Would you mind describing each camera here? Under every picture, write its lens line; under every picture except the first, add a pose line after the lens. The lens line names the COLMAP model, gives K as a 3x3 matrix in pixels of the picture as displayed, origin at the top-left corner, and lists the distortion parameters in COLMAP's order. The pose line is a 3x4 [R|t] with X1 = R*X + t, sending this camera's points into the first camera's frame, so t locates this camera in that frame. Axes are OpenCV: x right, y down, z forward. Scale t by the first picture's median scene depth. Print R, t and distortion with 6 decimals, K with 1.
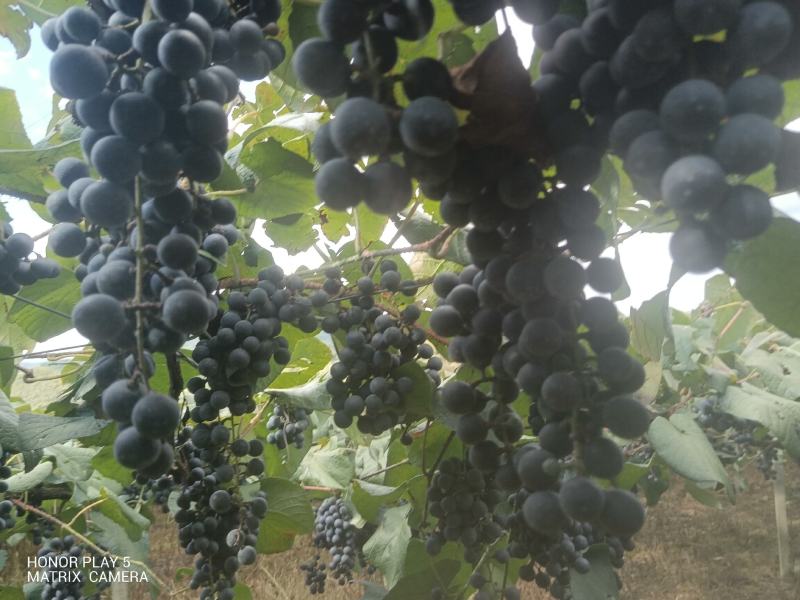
lens RADIAL K [[640.0, 0, 400.0], [0, 640.0, 300.0], [0, 0, 1]] dist [0.013999, -0.010840]
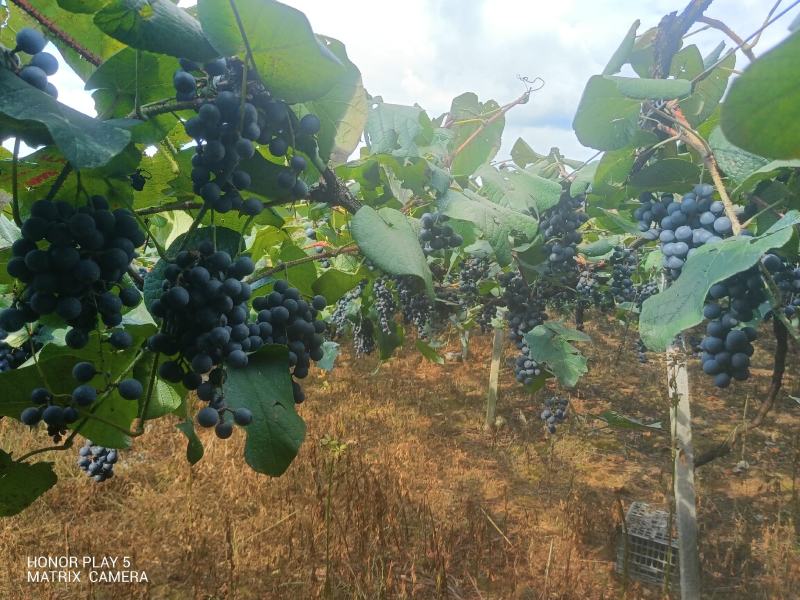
lens RADIAL K [[640.0, 0, 400.0], [0, 640.0, 300.0], [0, 0, 1]] dist [0.013999, -0.010840]
pose [[0.934004, 0.070117, 0.350315, 0.101620], [-0.137601, 0.975507, 0.171617, 0.097643], [-0.329701, -0.208495, 0.920775, 0.122734]]
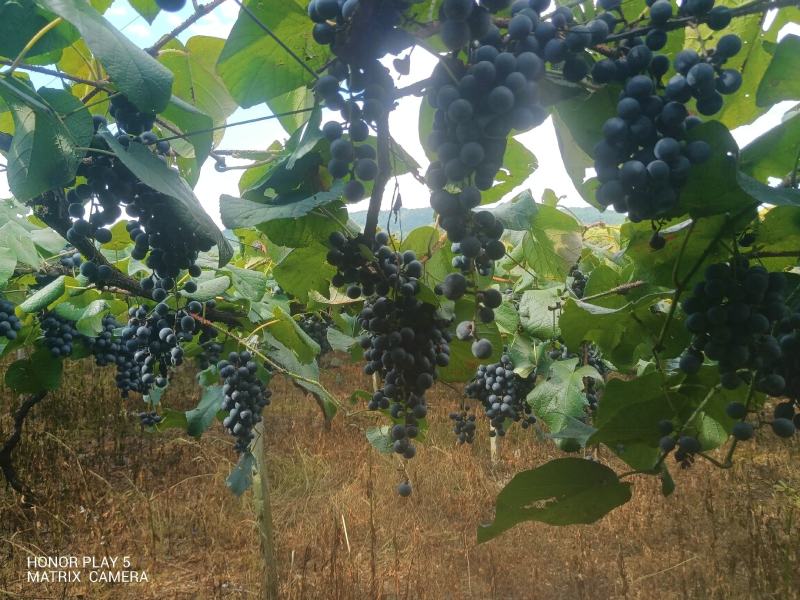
lens RADIAL K [[640.0, 0, 400.0], [0, 640.0, 300.0], [0, 0, 1]] dist [0.013999, -0.010840]
pose [[0.985611, 0.059280, -0.158291, -0.099032], [-0.031811, 0.984804, 0.170733, 0.086765], [0.166006, -0.163241, 0.972519, 0.068468]]
